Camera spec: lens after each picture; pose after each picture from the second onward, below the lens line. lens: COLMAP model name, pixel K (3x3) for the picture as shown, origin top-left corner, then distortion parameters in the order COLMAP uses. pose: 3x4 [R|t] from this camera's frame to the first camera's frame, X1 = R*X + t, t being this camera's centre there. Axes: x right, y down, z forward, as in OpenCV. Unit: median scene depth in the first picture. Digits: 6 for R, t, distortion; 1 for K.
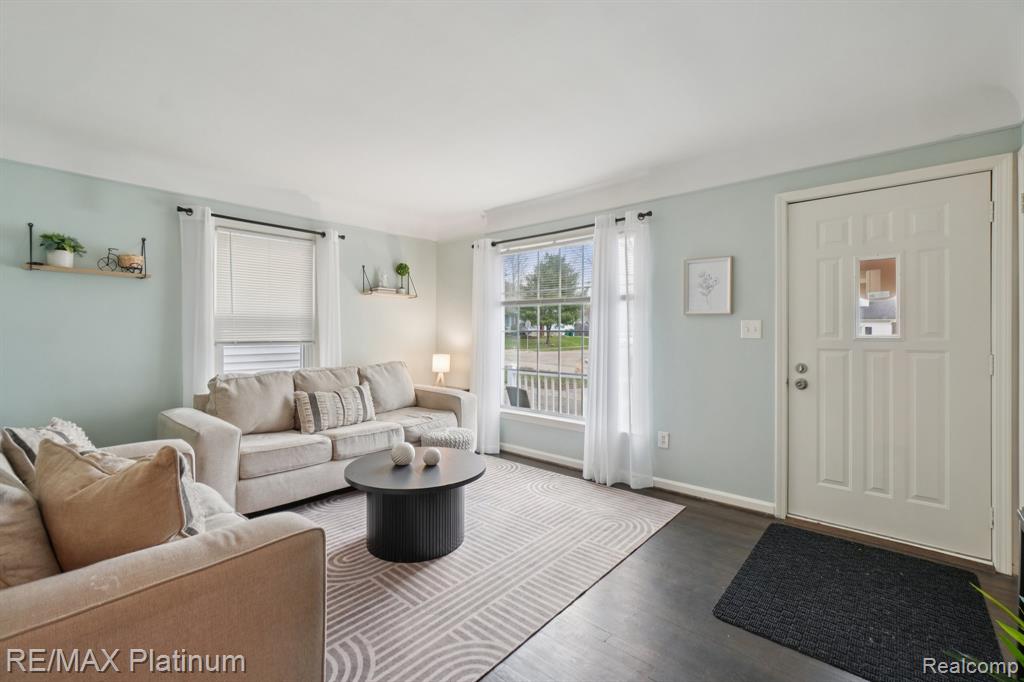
lens RADIAL K [[442.2, 0, 514.5], [0, 442.2, 335.3], [0, 0, 1]] dist [-0.009969, 0.000377]
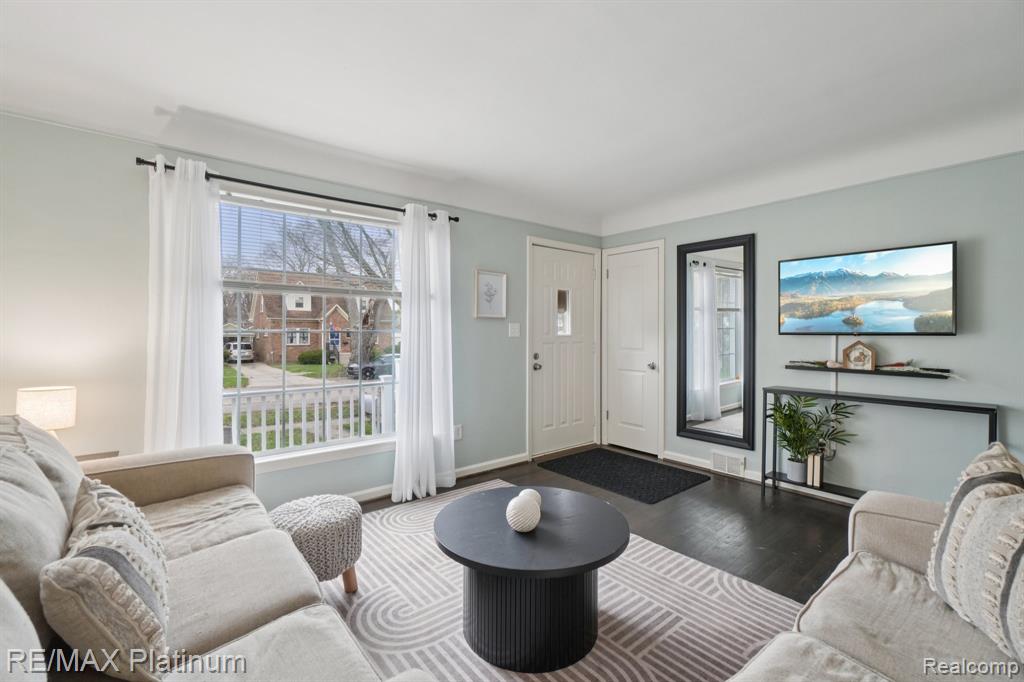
lens RADIAL K [[442.2, 0, 511.6], [0, 442.2, 333.6], [0, 0, 1]] dist [-0.009969, 0.000377]
pose [[0.162518, -0.004395, 0.986696, -0.748393], [0.007240, 0.999968, 0.003261, -0.006837], [-0.986679, 0.006614, 0.162544, 0.735714]]
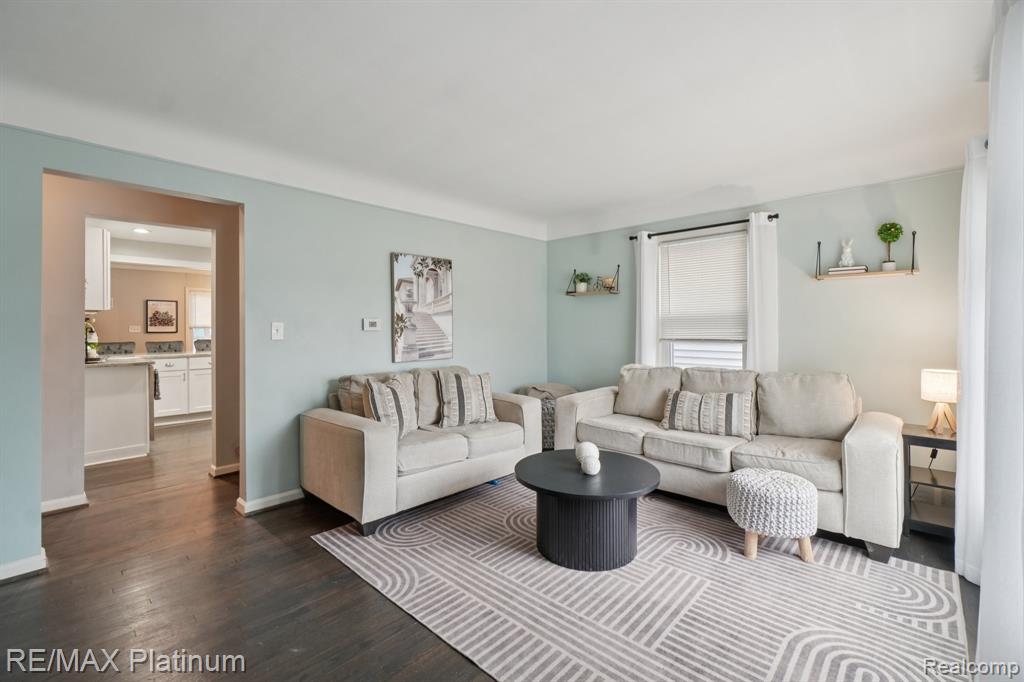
lens RADIAL K [[442.2, 0, 512.8], [0, 442.2, 332.9], [0, 0, 1]] dist [-0.009969, 0.000377]
pose [[-0.036433, 0.002361, -0.999333, 0.599170], [-0.006670, 0.999974, 0.002606, -0.001941], [0.999314, 0.006760, -0.036416, 0.704772]]
